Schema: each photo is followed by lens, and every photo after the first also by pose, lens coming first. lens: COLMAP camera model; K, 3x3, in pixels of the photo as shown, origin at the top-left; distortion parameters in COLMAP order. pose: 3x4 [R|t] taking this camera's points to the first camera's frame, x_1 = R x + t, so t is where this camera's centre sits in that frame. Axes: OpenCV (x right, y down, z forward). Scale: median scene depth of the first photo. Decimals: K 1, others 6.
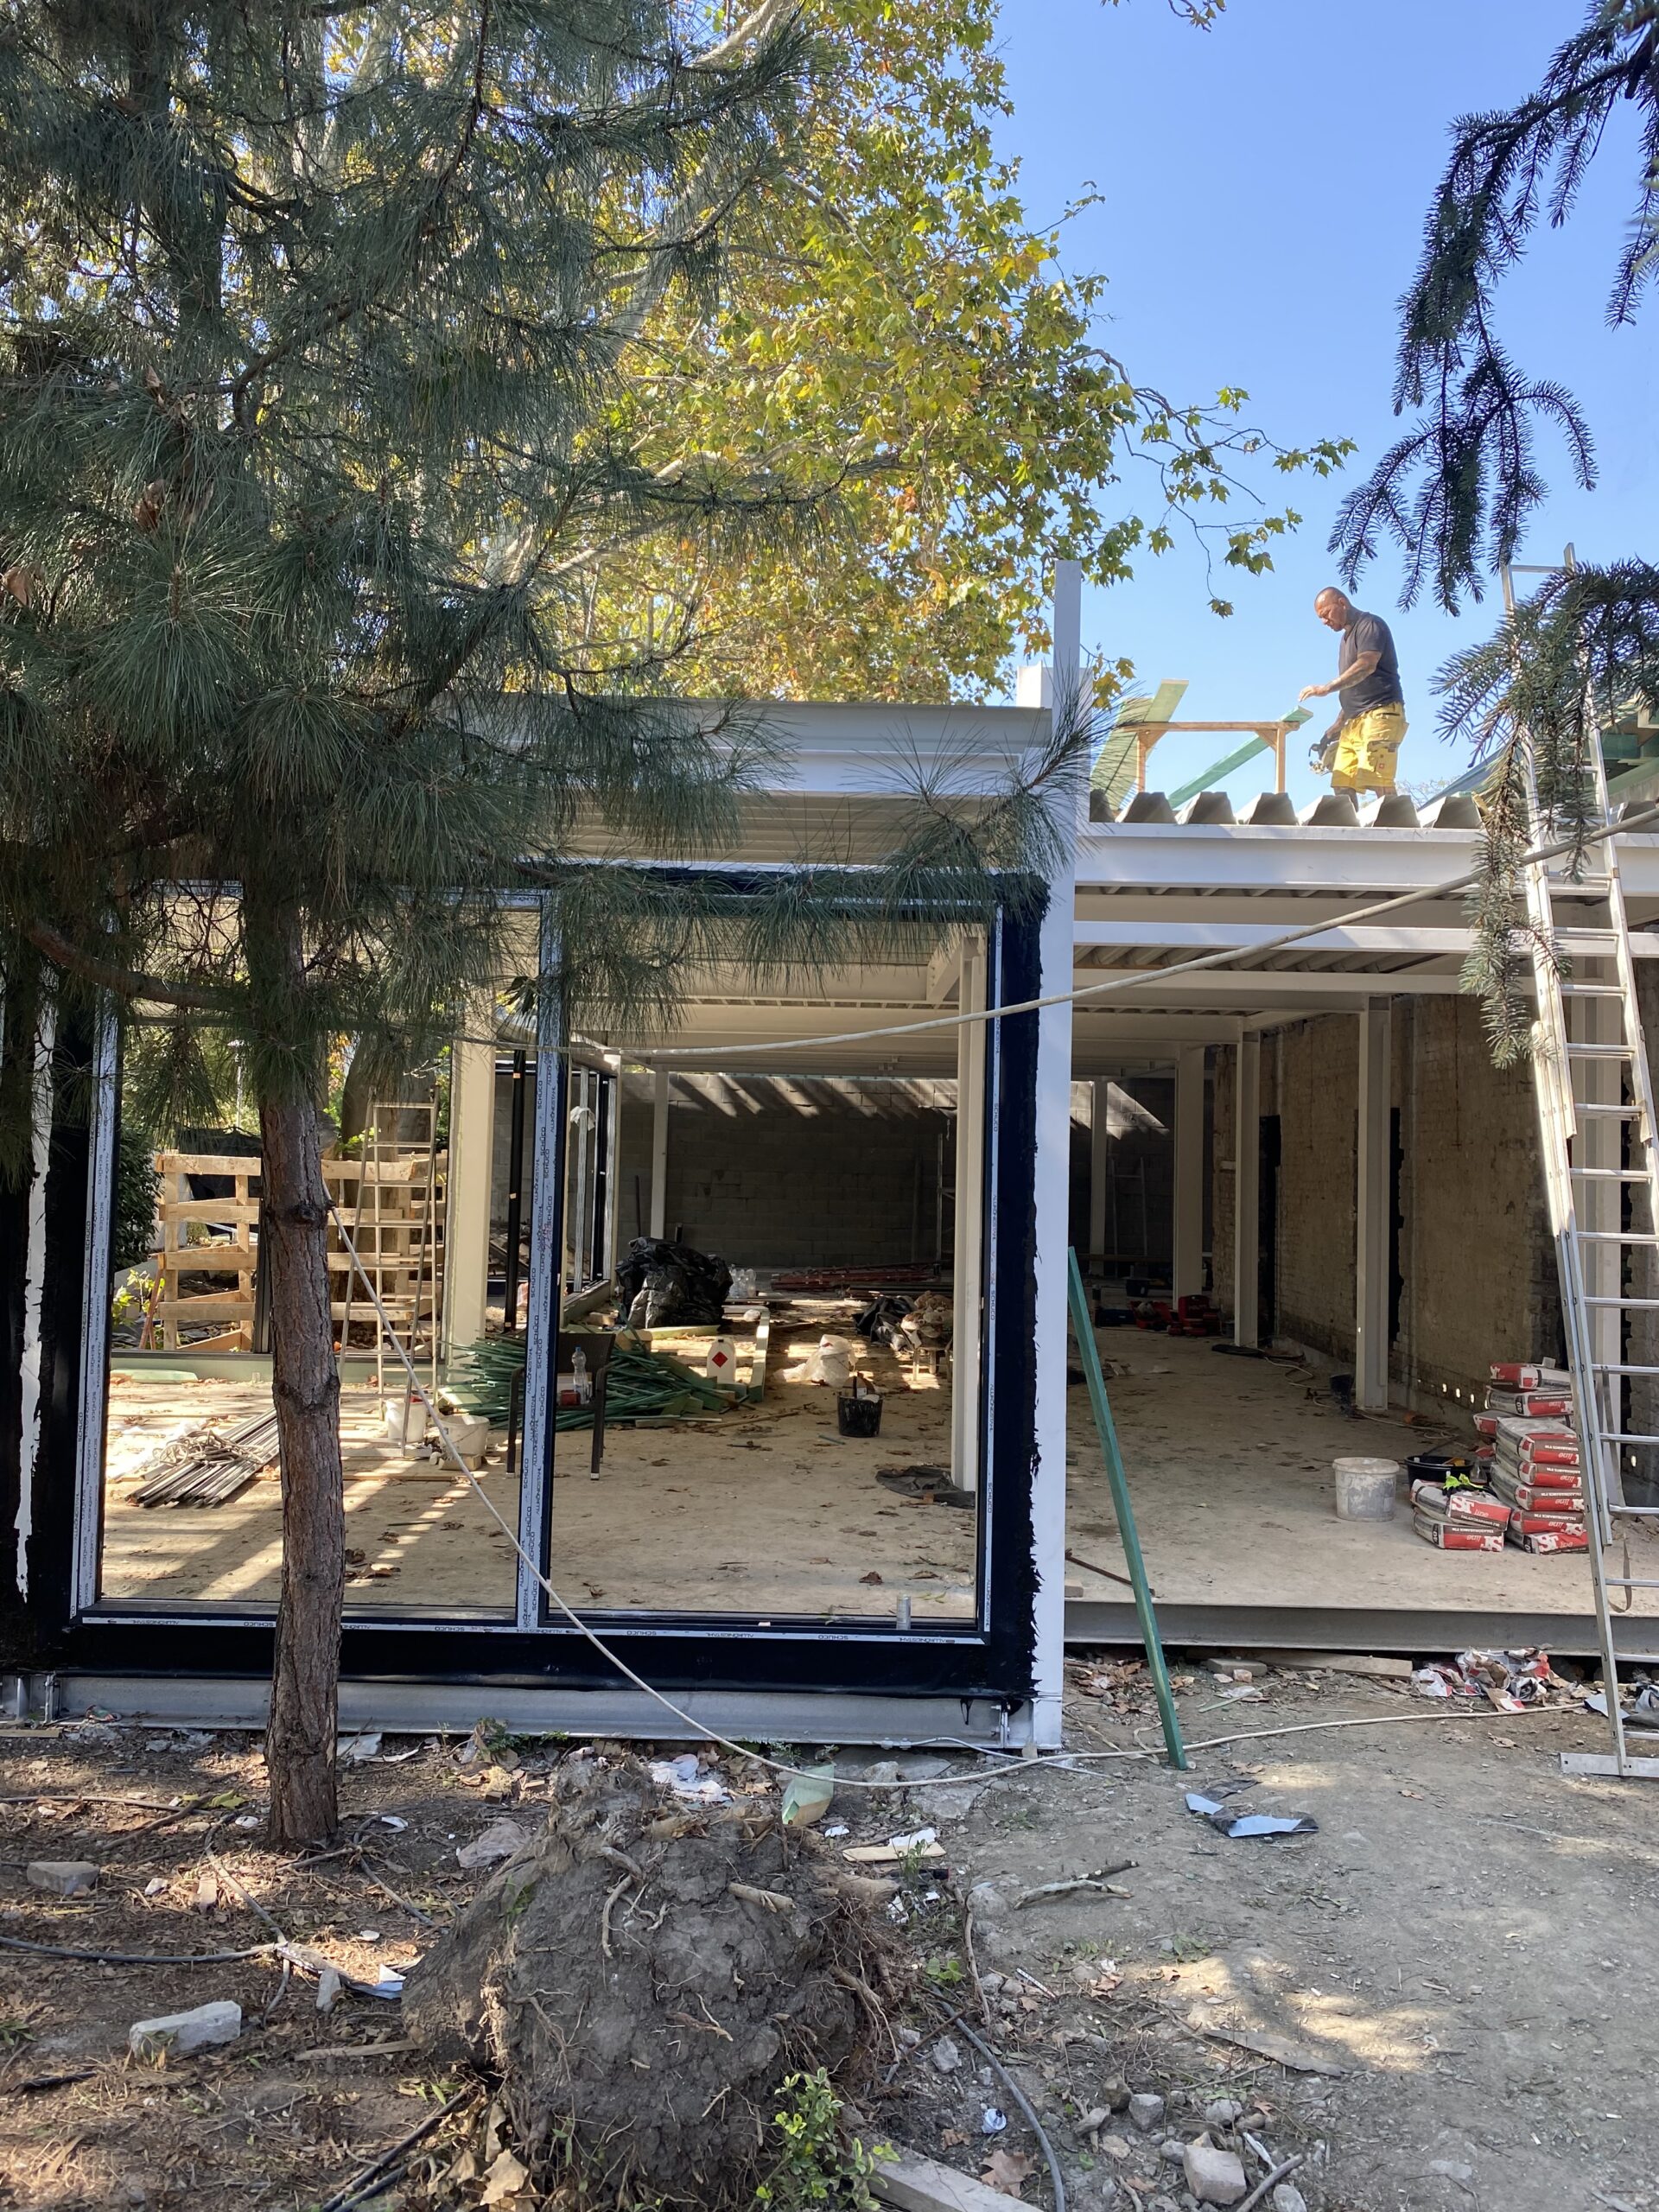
lens RADIAL K [[1686.4, 0, 818.1], [0, 1686.4, 1075.7], [0, 0, 1]] dist [0.016156, -0.005248]
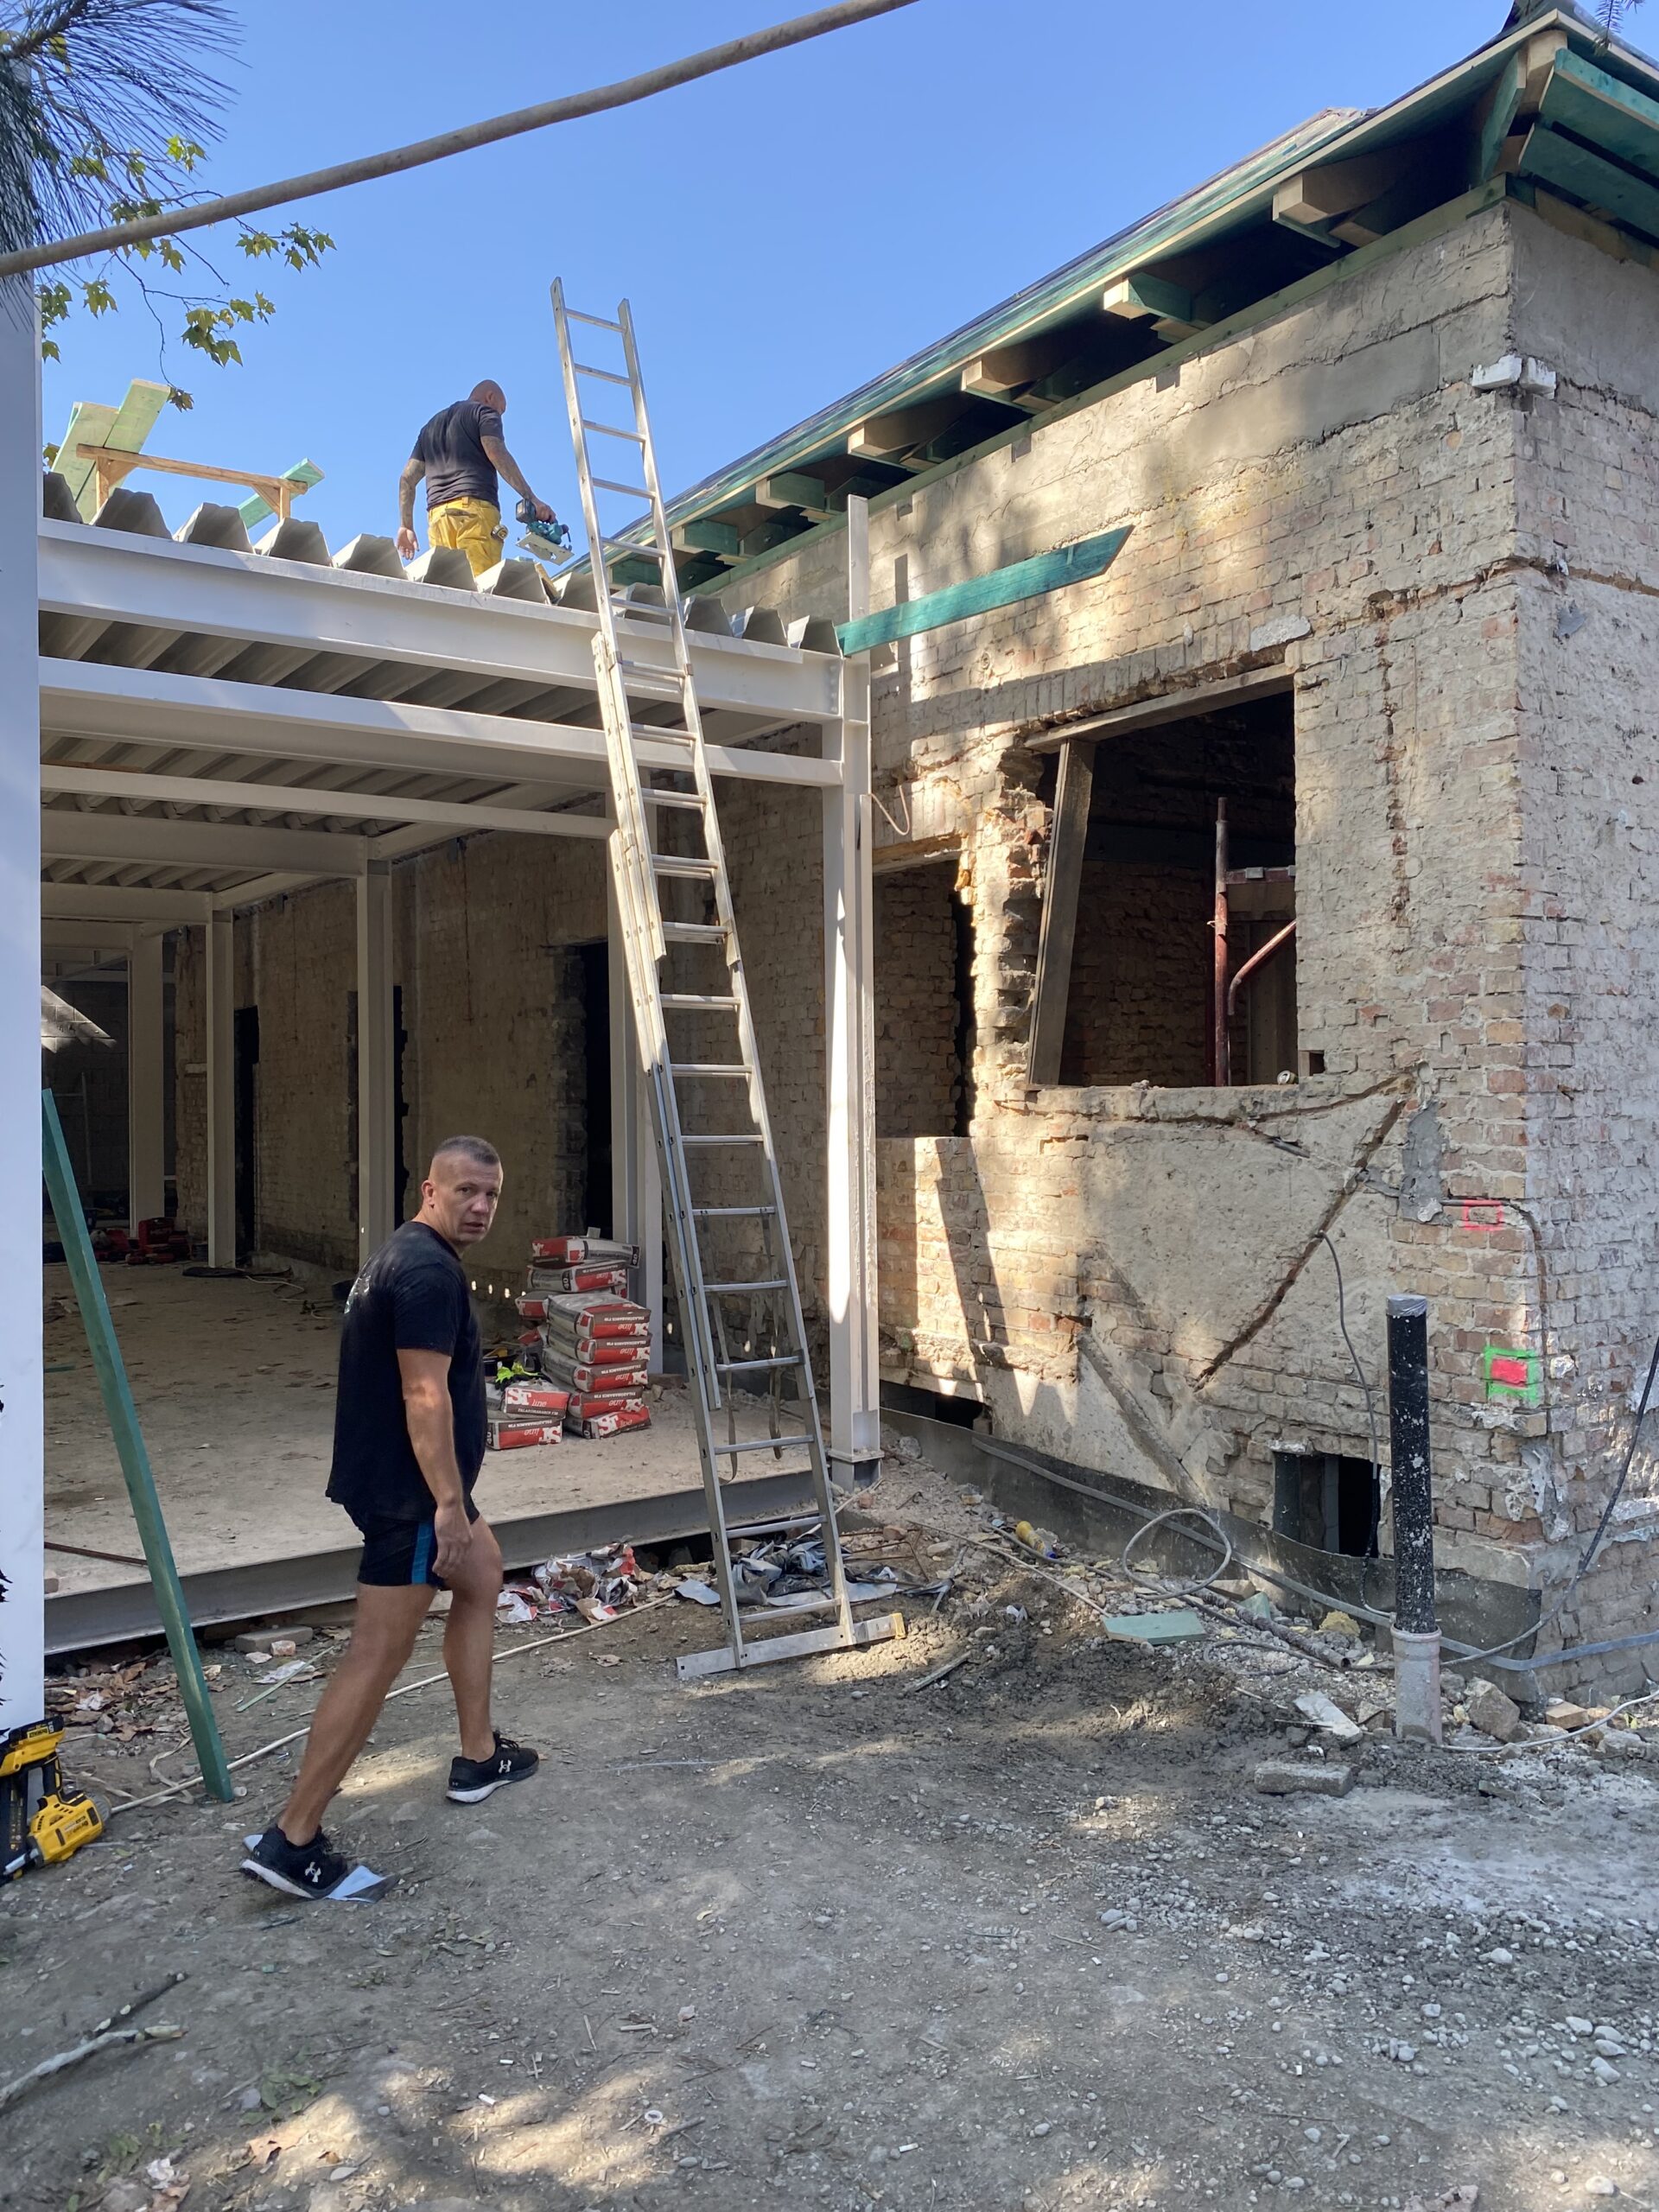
lens RADIAL K [[1686.4, 0, 818.1], [0, 1686.4, 1075.7], [0, 0, 1]] dist [0.016156, -0.005248]
pose [[0.819819, -0.026265, 0.572021, 0.014304], [0.005155, 0.999246, 0.038493, 0.064026], [-0.572600, -0.028609, 0.819336, 0.234395]]
